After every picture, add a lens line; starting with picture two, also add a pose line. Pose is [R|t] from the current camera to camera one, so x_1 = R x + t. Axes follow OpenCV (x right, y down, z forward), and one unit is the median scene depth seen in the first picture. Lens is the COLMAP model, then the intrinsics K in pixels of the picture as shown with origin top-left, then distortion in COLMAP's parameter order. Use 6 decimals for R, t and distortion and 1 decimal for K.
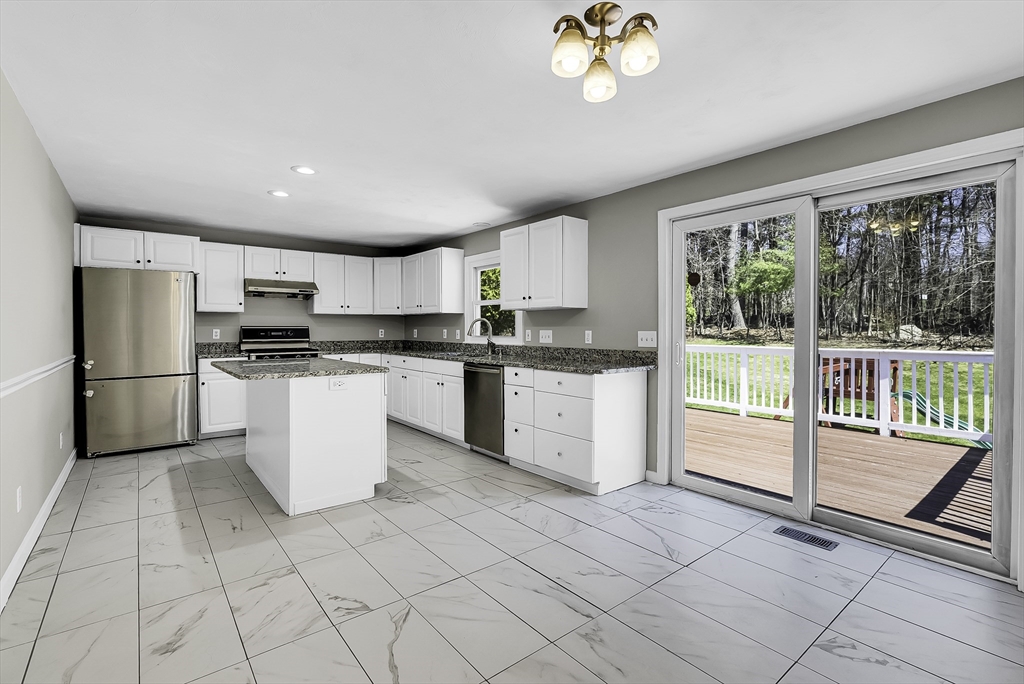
lens RADIAL K [[465.0, 0, 508.2], [0, 465.0, 334.3], [0, 0, 1]] dist [-0.010922, 0.003629]
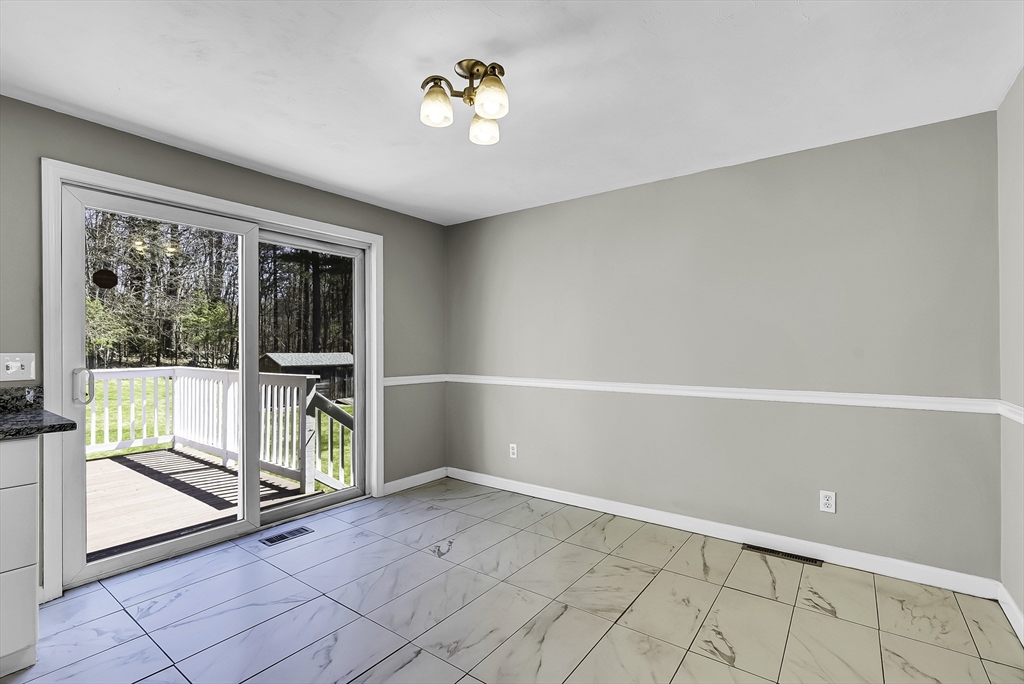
lens RADIAL K [[465.0, 0, 495.5], [0, 465.0, 350.3], [0, 0, 1]] dist [-0.010922, 0.003629]
pose [[-0.245469, 0.000932, 0.969404, -0.405707], [0.017545, 0.999840, 0.003481, -0.001463], [-0.969246, 0.017862, -0.245446, 0.560312]]
